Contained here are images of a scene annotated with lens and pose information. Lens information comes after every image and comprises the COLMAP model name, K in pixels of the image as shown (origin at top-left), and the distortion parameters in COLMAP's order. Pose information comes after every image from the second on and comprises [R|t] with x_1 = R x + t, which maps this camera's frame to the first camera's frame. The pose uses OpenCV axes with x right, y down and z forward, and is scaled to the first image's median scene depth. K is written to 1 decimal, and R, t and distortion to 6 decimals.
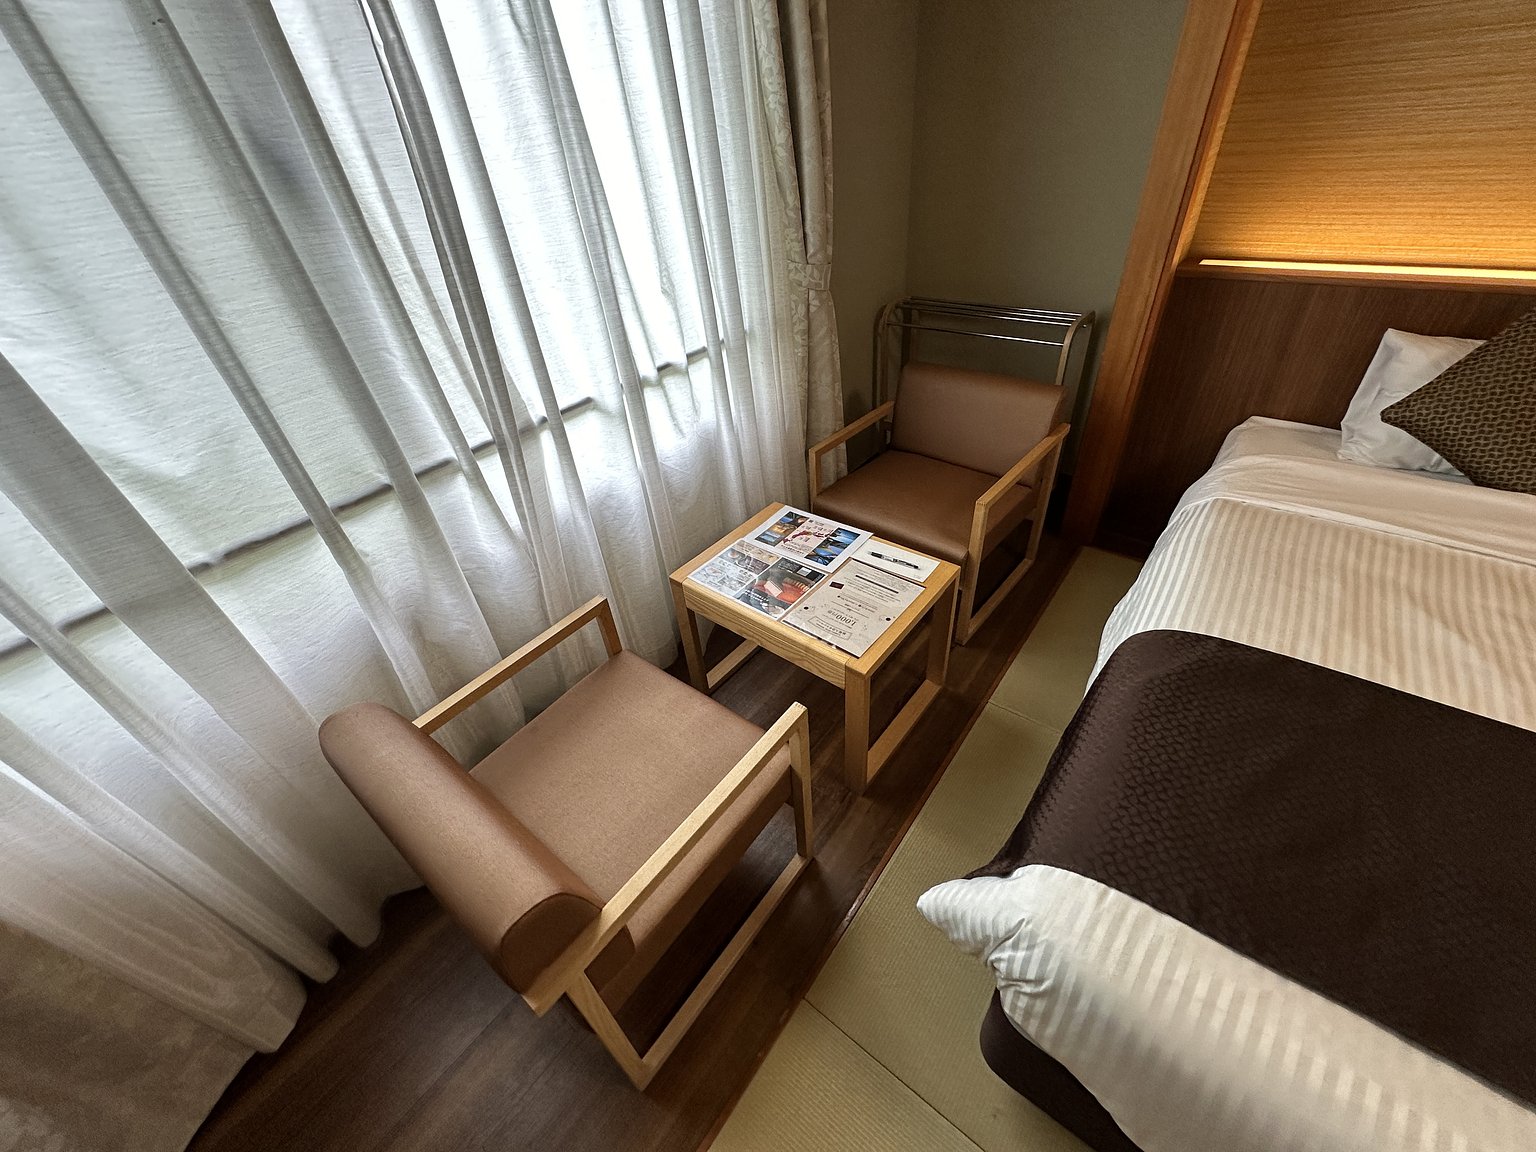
lens RADIAL K [[612.1, 0, 768.0], [0, 612.1, 576.0], [0, 0, 1]] dist [-0.000645, 0.000016]
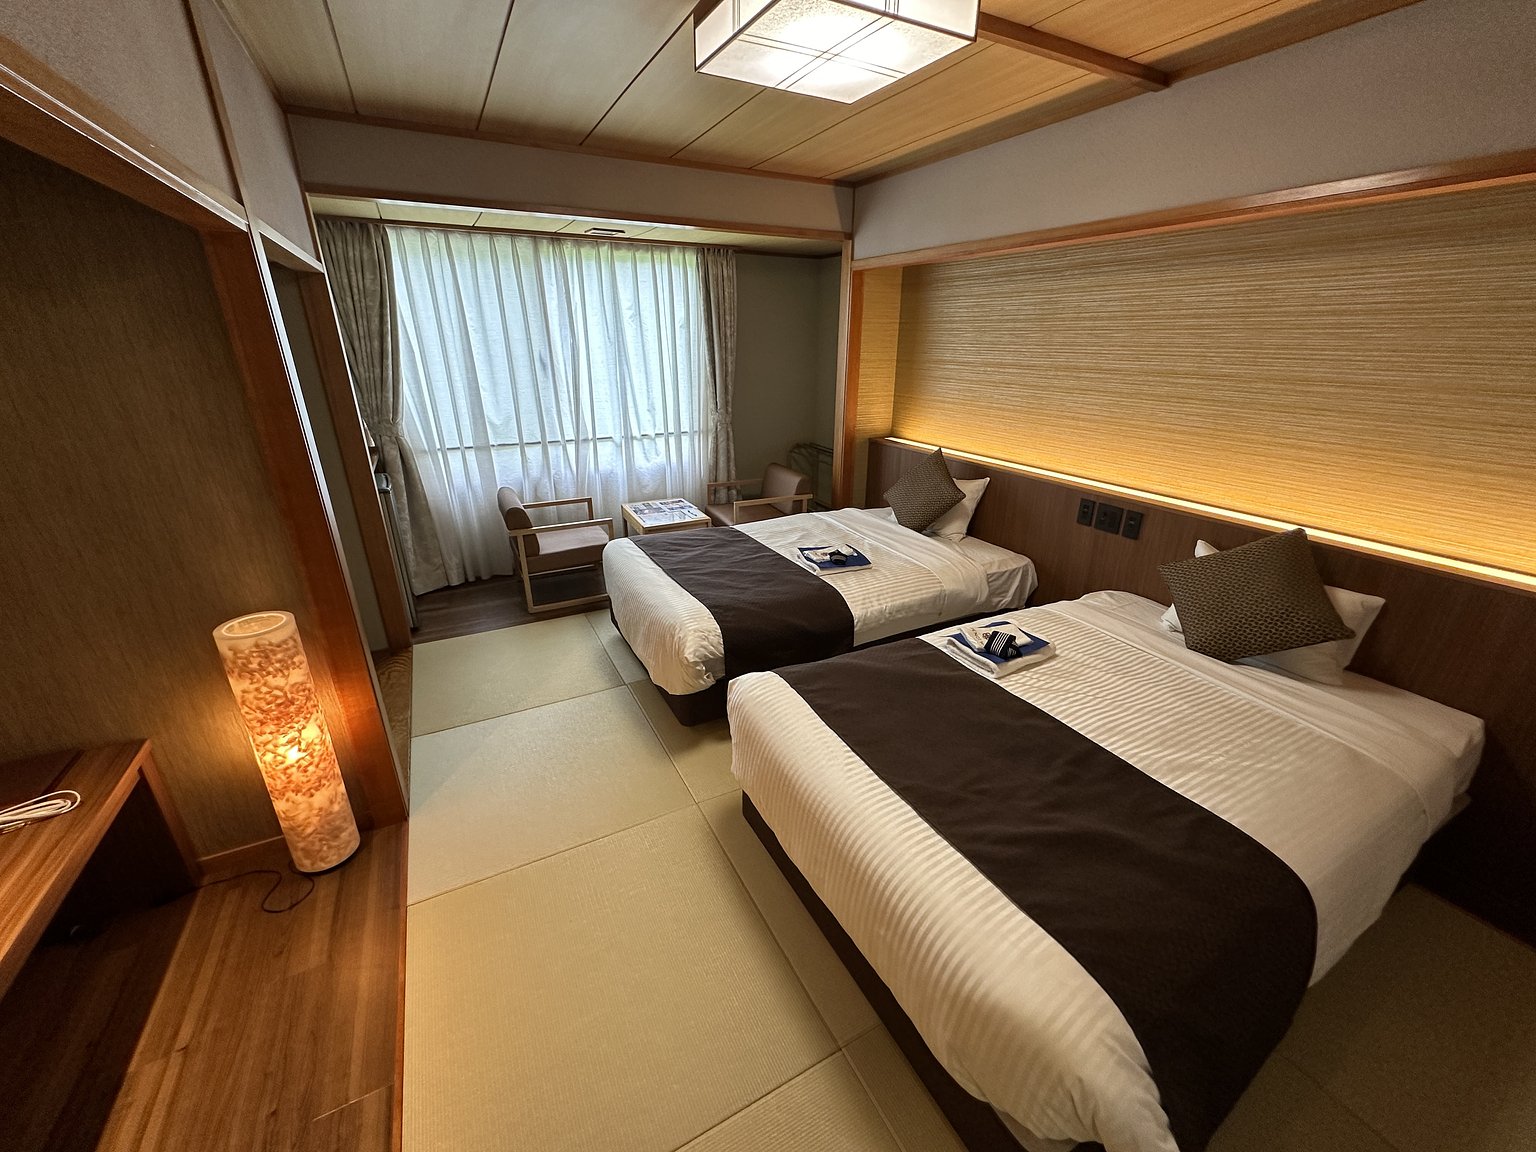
lens RADIAL K [[612.1, 0, 768.0], [0, 612.1, 576.0], [0, 0, 1]] dist [-0.000645, 0.000016]
pose [[0.917768, 0.215152, -0.333785, 1.489187], [-0.294760, 0.932321, -0.209508, 0.711802], [0.266118, 0.290666, 0.919072, -1.298189]]
